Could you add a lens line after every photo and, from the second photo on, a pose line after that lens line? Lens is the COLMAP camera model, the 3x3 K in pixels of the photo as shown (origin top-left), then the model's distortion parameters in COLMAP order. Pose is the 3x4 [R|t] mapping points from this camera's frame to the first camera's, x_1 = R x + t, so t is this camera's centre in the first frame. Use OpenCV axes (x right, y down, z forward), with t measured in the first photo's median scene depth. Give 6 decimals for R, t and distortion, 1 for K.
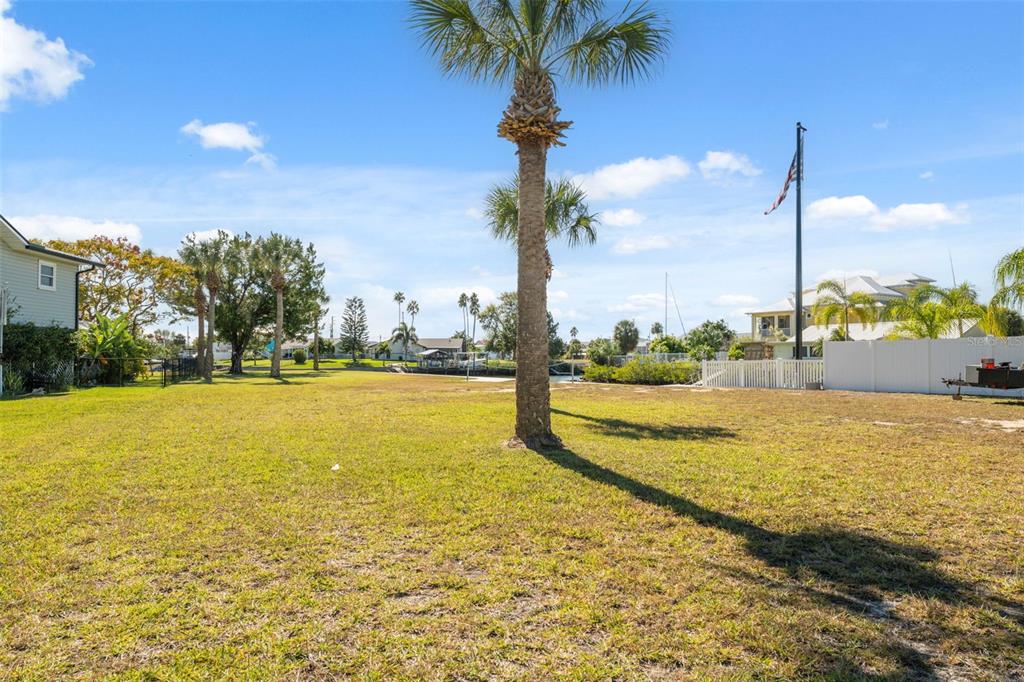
lens RADIAL K [[687.4, 0, 512.0], [0, 687.4, 341.0], [0, 0, 1]] dist [0.006632, 0.000730]
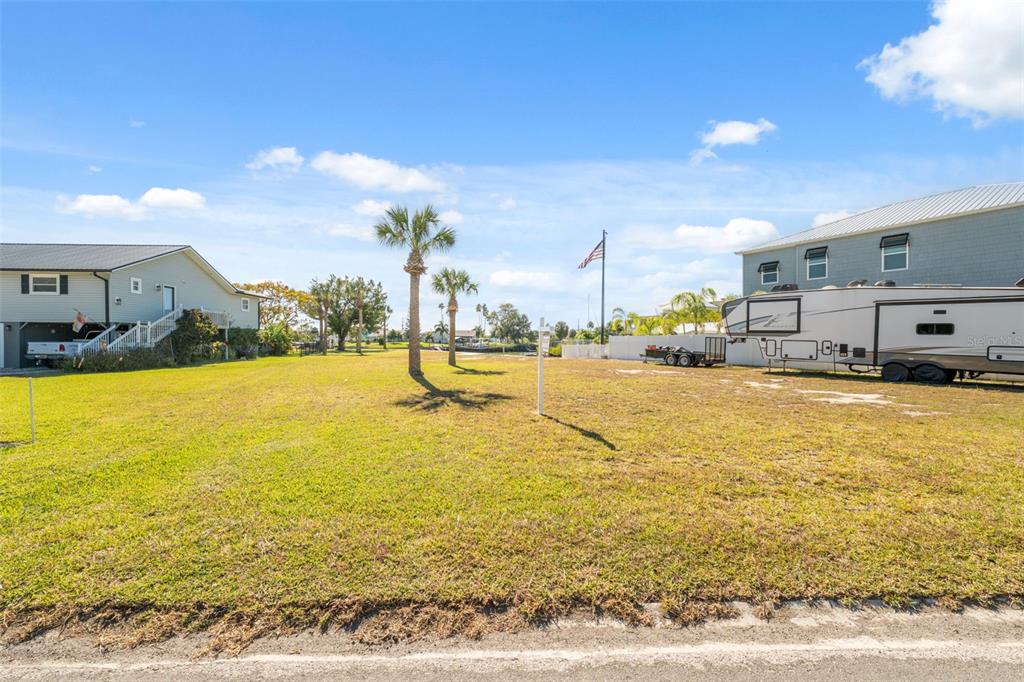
lens RADIAL K [[415.4, 0, 515.3], [0, 415.4, 343.7], [0, 0, 1]] dist [0.001100, -0.000103]
pose [[0.999998, 0.001006, -0.001571, 0.036650], [-0.000957, 0.999527, 0.030736, -0.003116], [0.001601, -0.030735, 0.999526, -0.064233]]
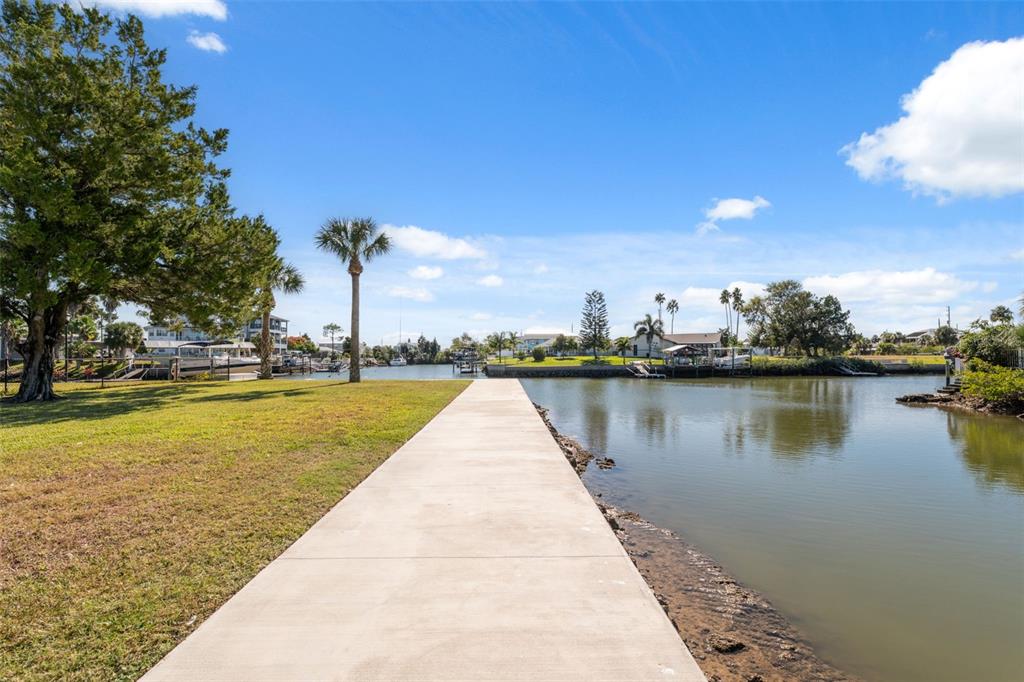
lens RADIAL K [[479.7, 0, 512.0], [0, 479.7, 341.0], [0, 0, 1]] dist [-0.000507, -0.000199]
pose [[0.874626, -0.018842, -0.484433, -0.008566], [0.017024, 0.999822, -0.008152, 0.009402], [0.484500, -0.001117, 0.874791, 0.391631]]
